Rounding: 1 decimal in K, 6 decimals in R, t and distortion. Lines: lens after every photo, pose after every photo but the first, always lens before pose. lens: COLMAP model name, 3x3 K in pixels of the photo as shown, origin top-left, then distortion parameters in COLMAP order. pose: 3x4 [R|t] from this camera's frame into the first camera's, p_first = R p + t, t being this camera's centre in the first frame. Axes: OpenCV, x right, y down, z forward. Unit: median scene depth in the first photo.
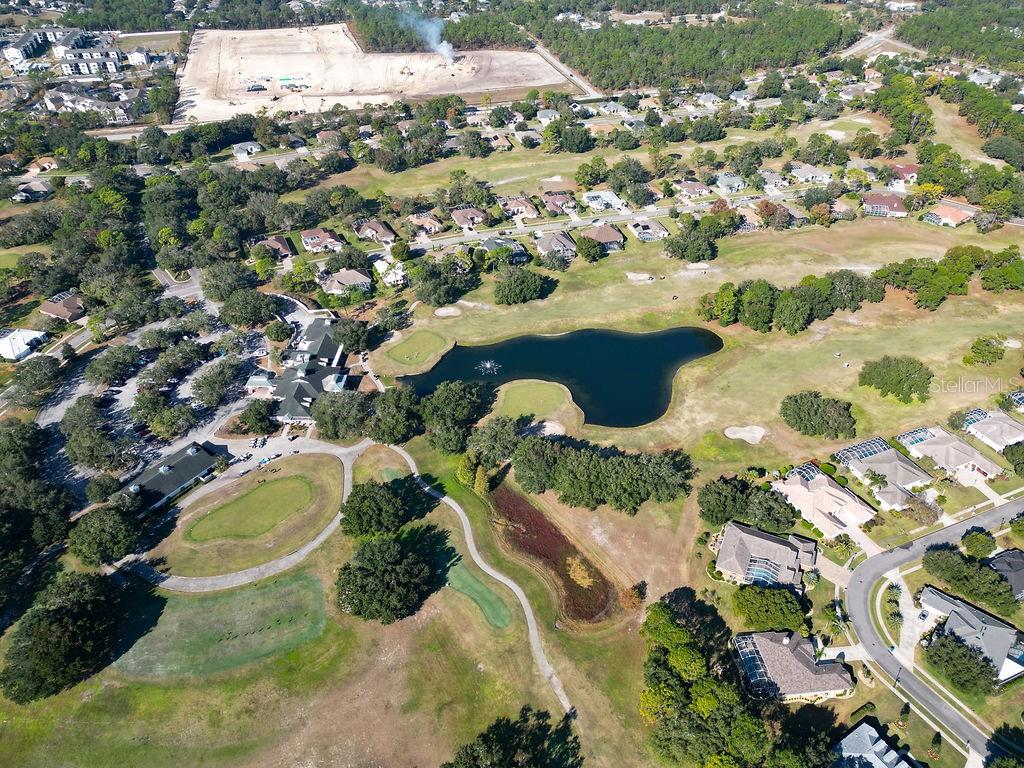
lens RADIAL K [[716.5, 0, 515.8], [0, 716.5, 385.2], [0, 0, 1]] dist [0.077262, -0.071358]
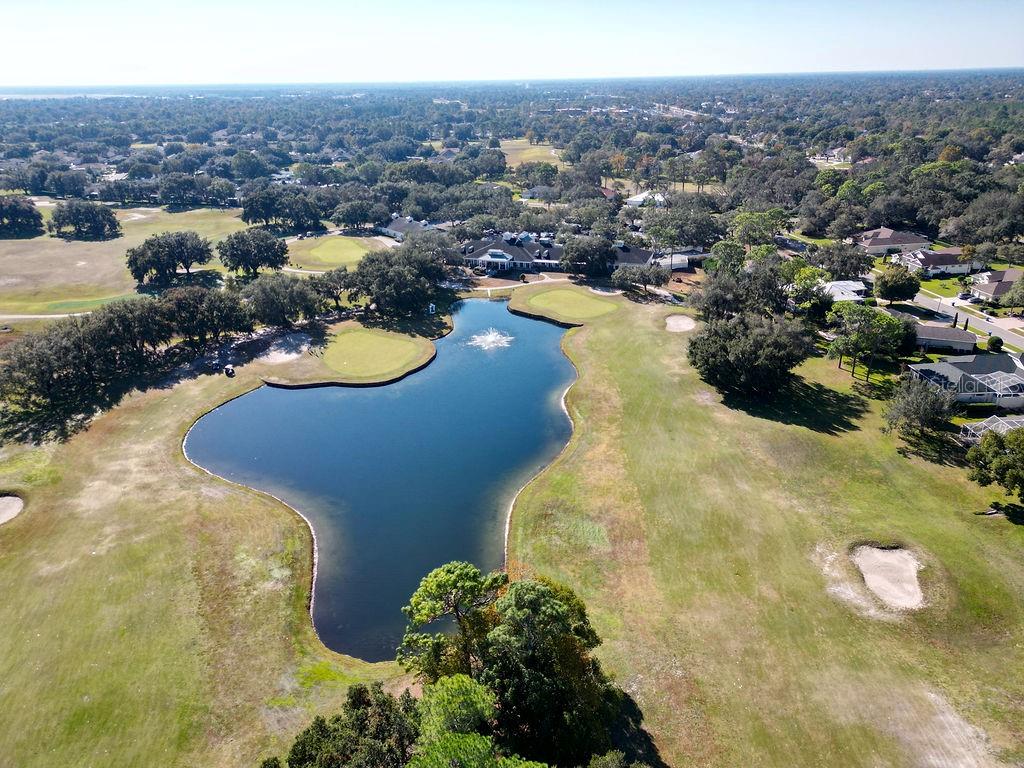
lens RADIAL K [[716.5, 0, 515.8], [0, 716.5, 385.2], [0, 0, 1]] dist [0.077262, -0.071358]
pose [[-0.287918, 0.379629, -0.879196, 0.528717], [-0.568436, 0.671100, 0.475925, -0.318611], [0.770703, 0.636794, 0.022573, 1.143866]]
